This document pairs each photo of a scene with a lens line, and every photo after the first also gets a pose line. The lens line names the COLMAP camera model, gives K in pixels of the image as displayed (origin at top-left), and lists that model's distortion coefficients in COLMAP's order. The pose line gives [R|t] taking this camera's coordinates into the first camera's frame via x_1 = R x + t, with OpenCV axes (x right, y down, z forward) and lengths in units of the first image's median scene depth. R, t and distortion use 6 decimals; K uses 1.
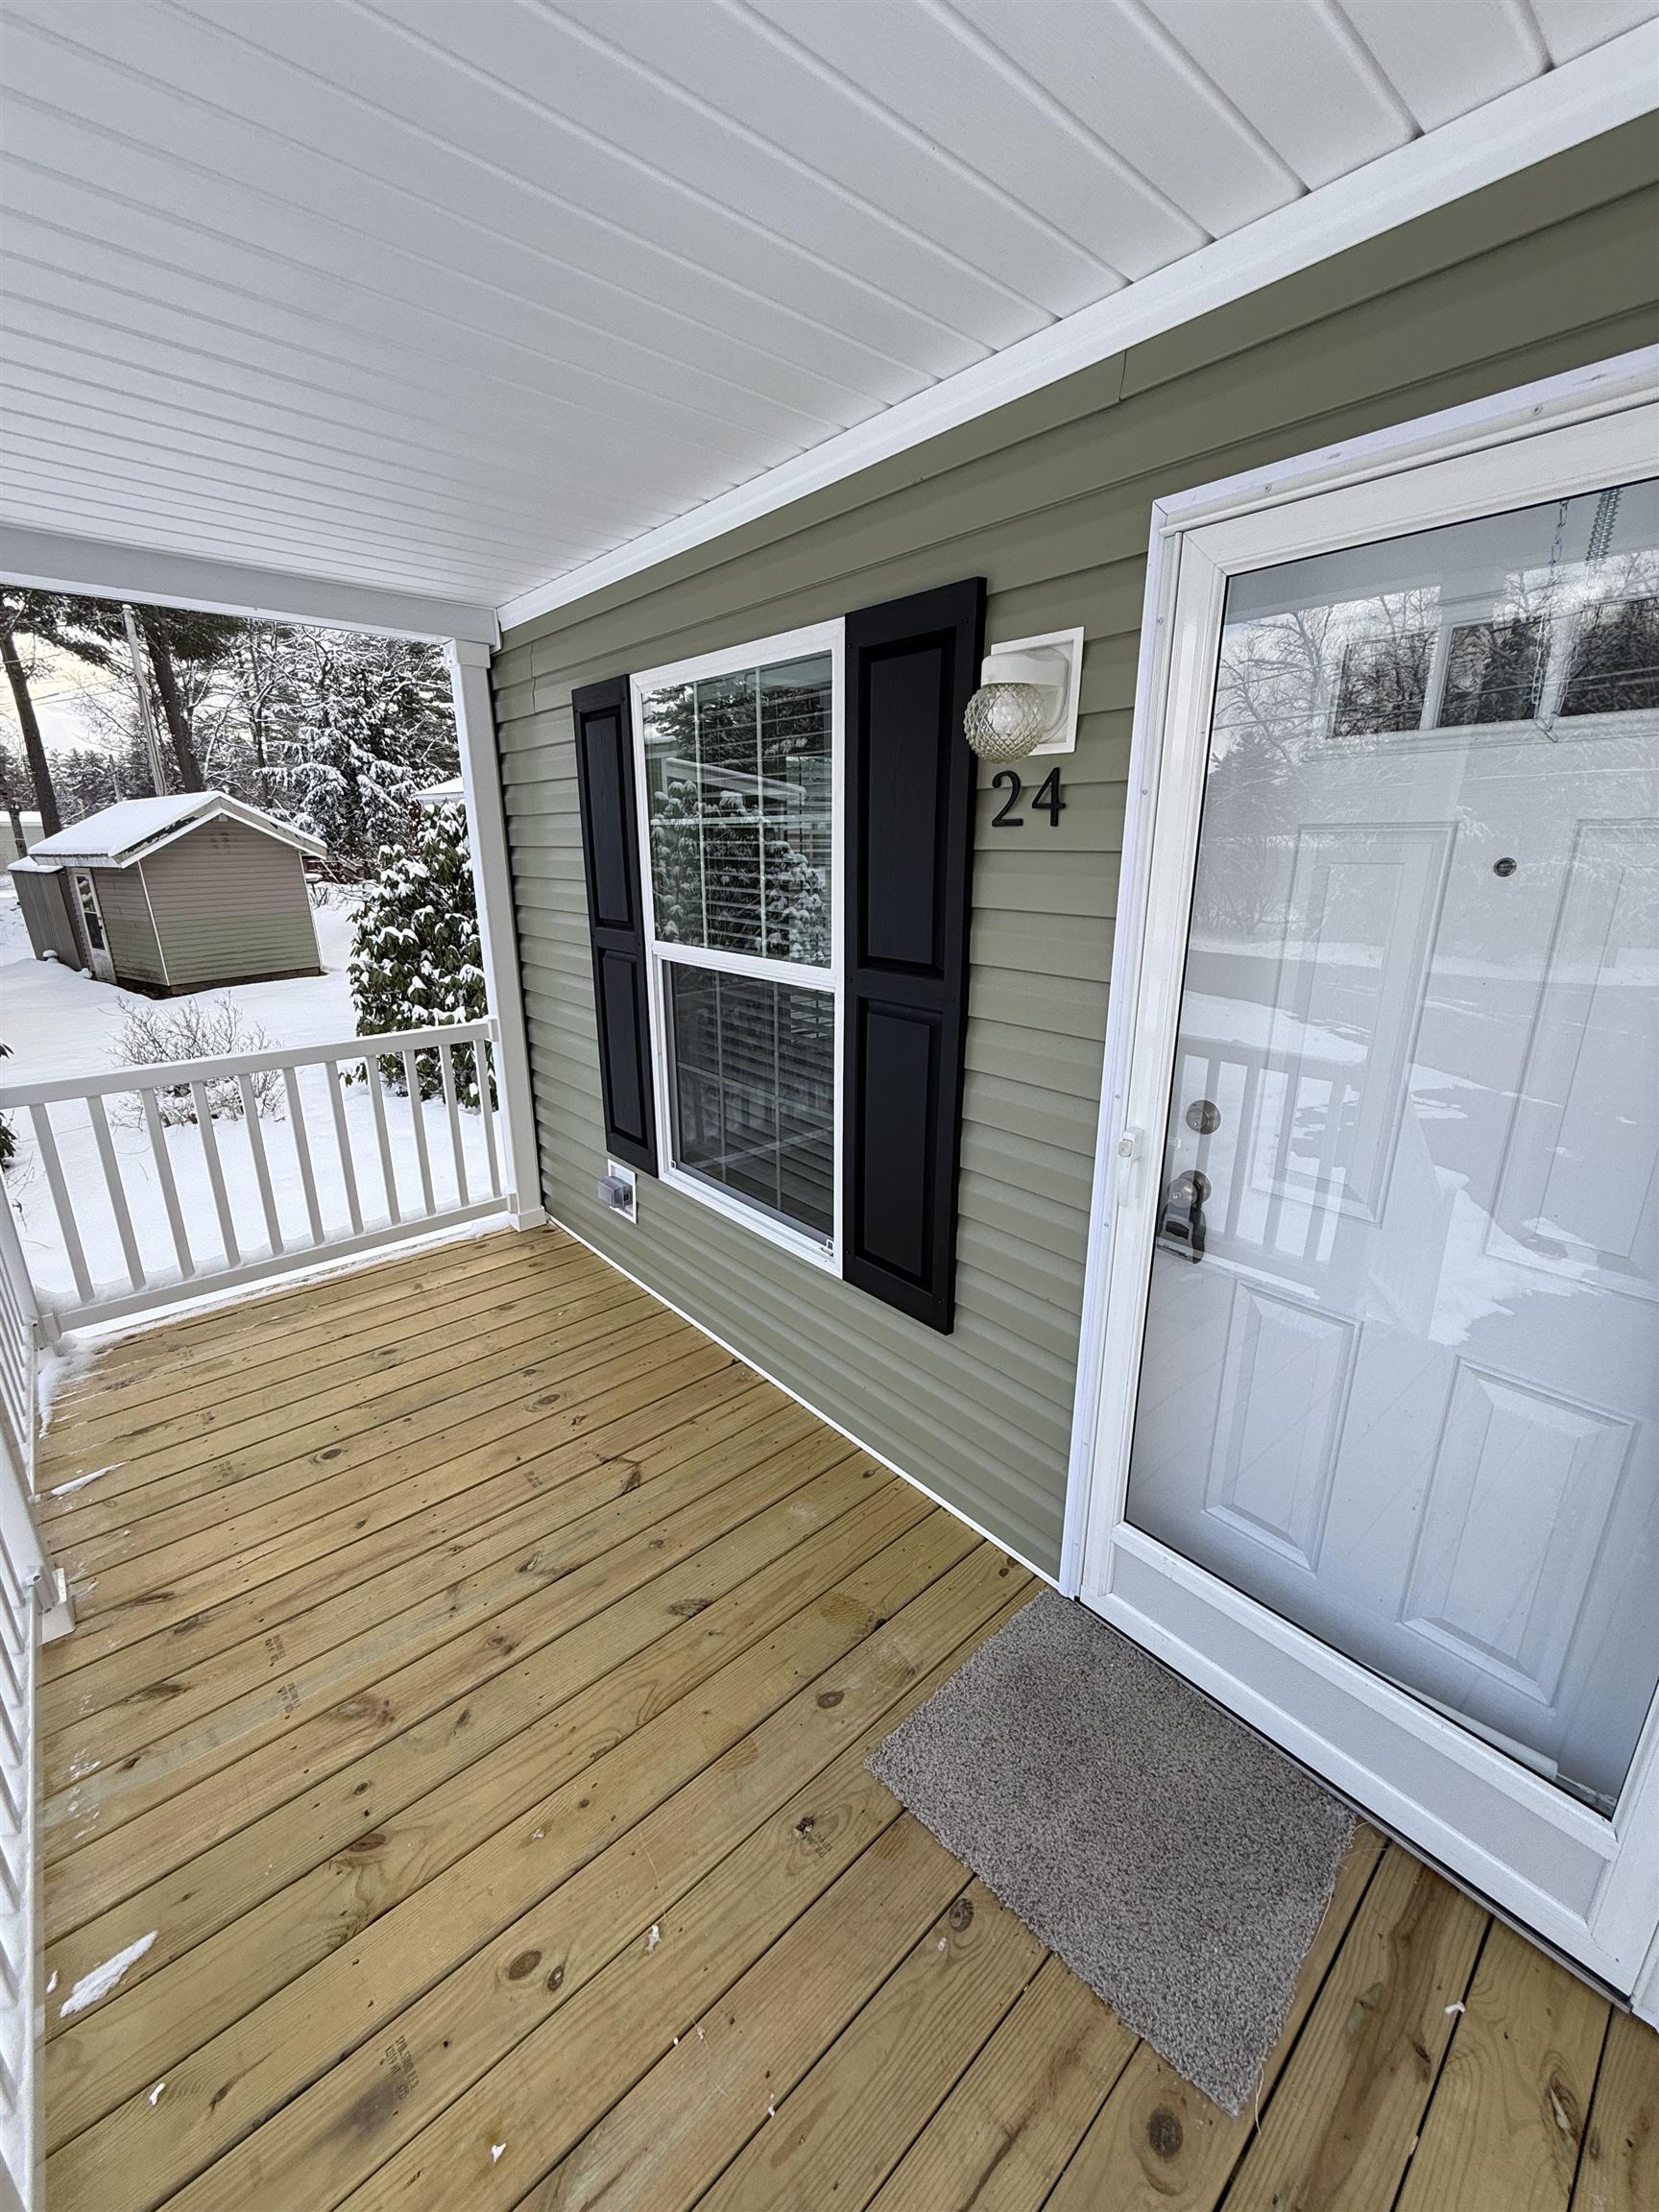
lens RADIAL K [[876.7, 0, 821.1], [0, 876.7, 1100.3], [0, 0, 1]] dist [-0.001362, -0.000021]
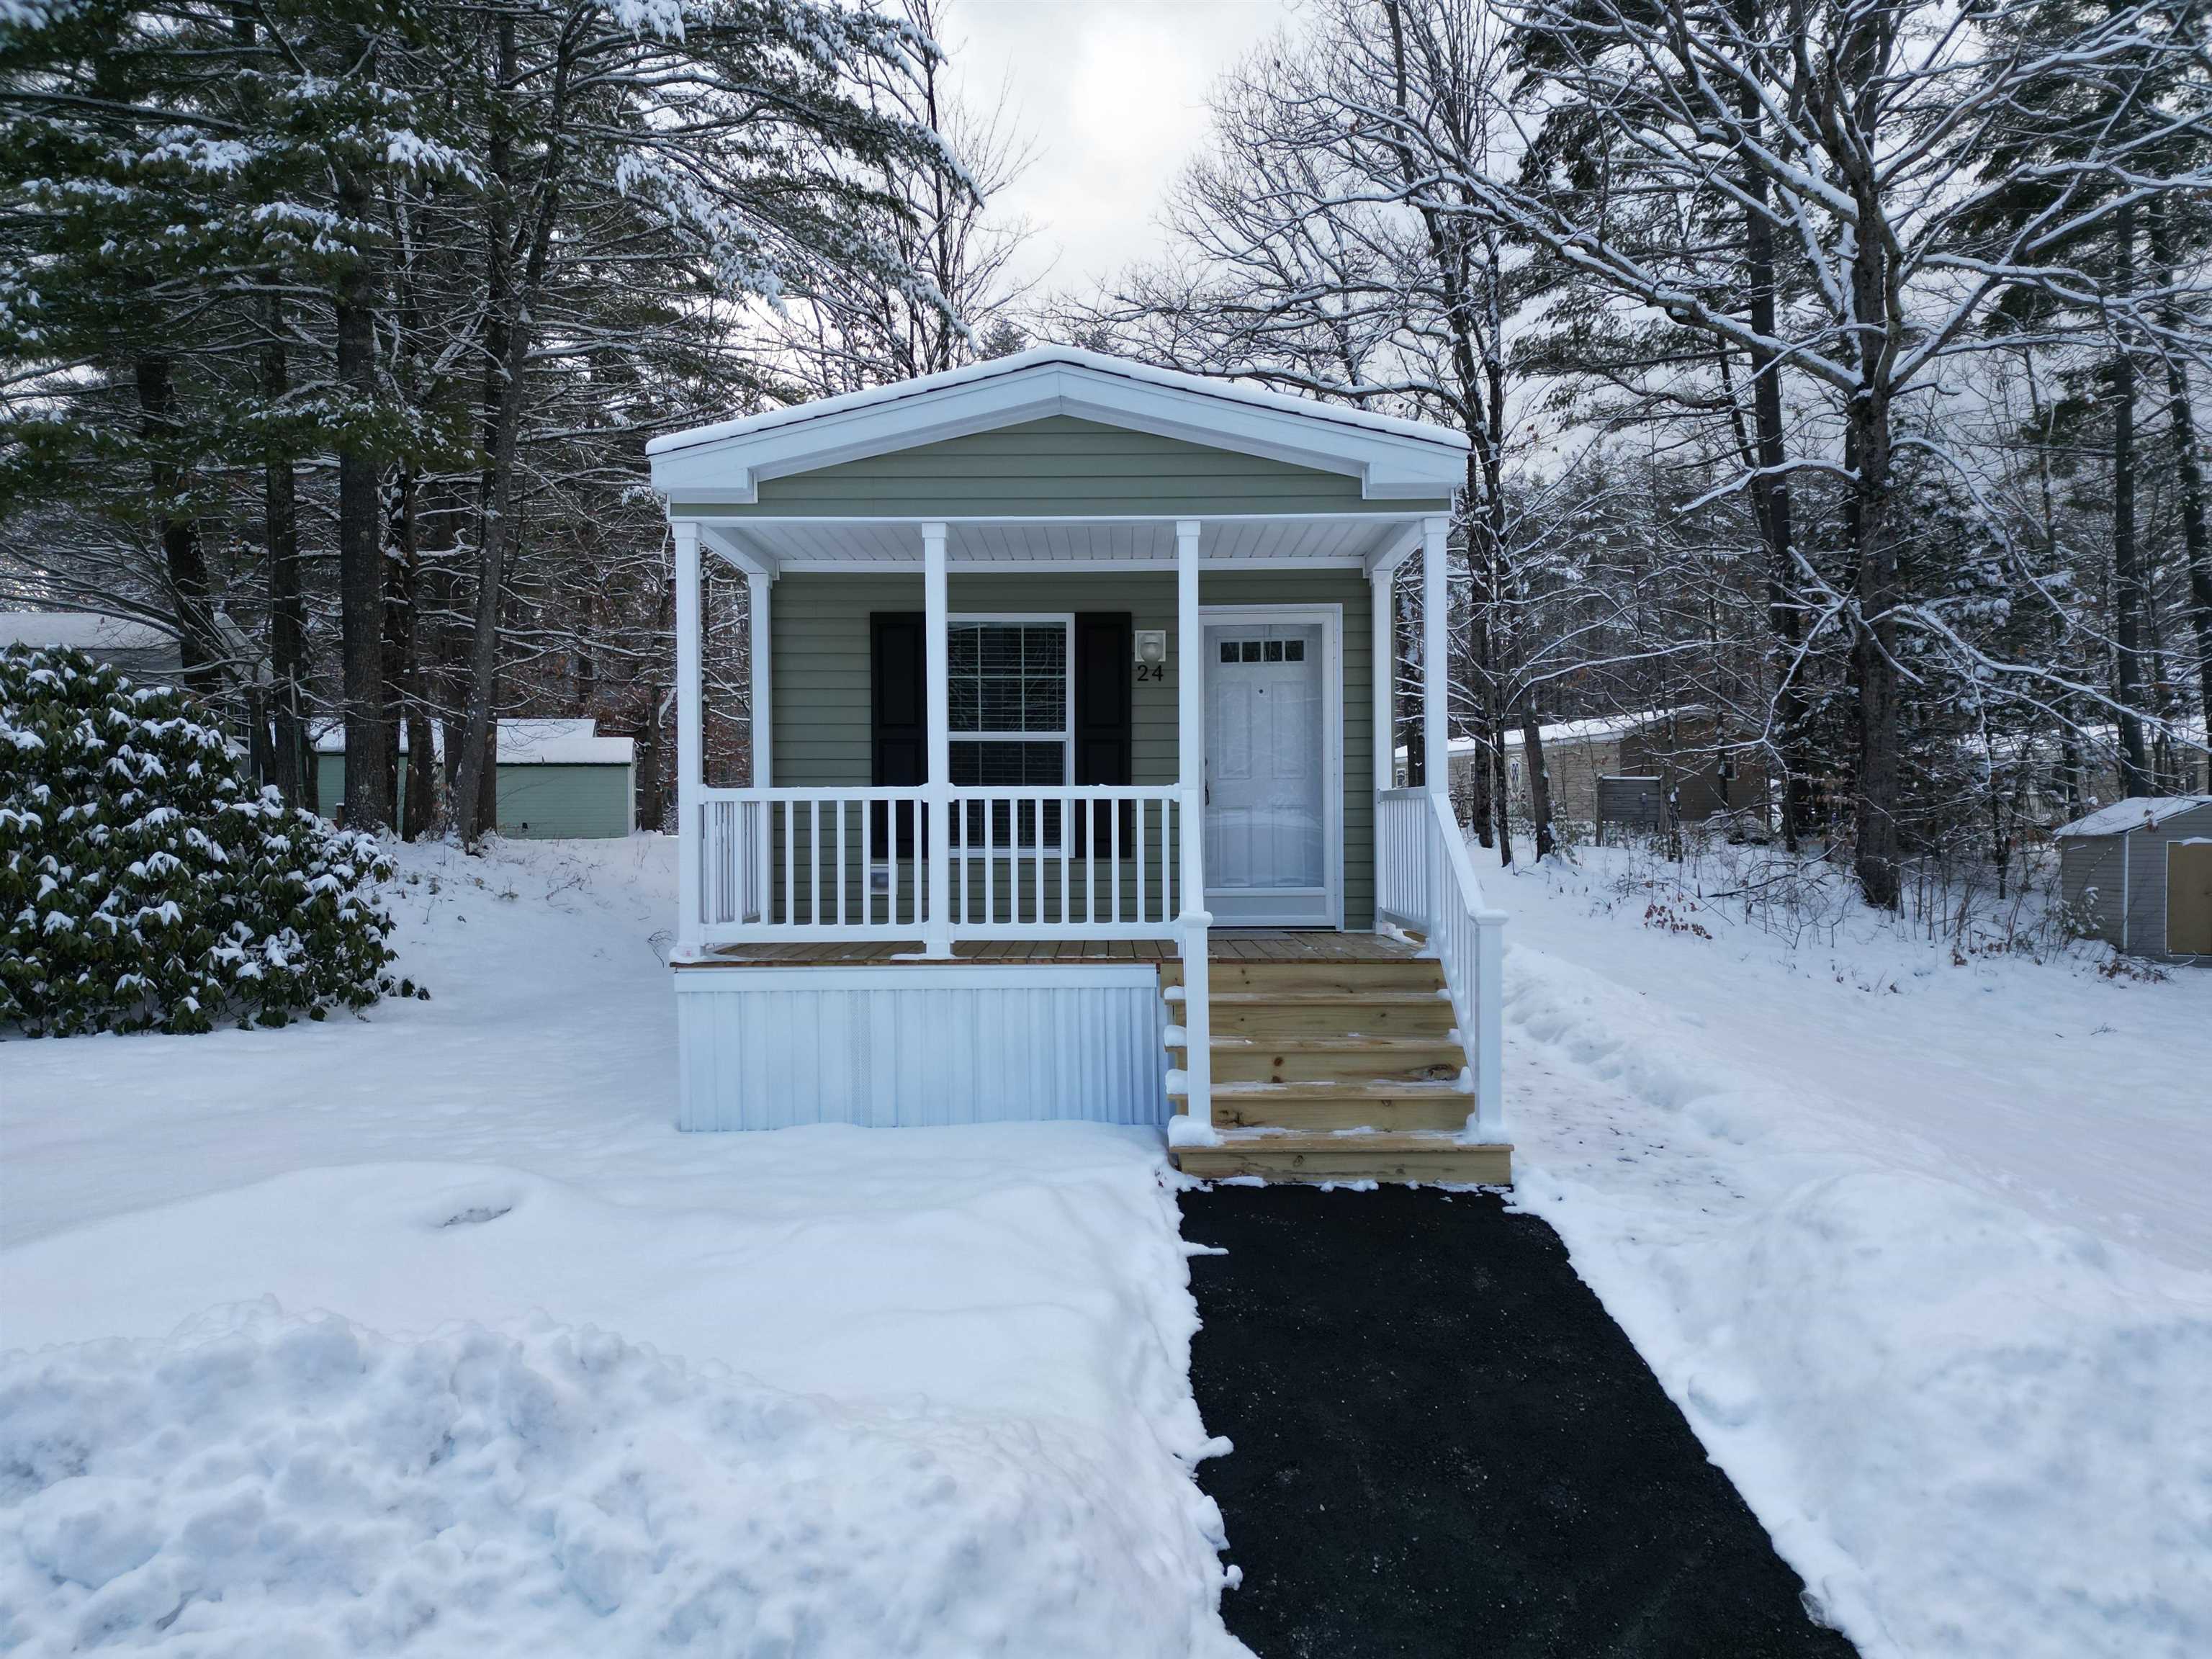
lens RADIAL K [[1600.6, 0, 1104.5], [0, 1600.6, 821.7], [0, 0, 1]] dist [0.025745, -0.002512]
pose [[0.655043, -0.002706, 0.755587, -4.003518], [0.216734, 0.958645, -0.184461, 1.156232], [-0.723841, 0.284591, 0.628540, -2.295591]]
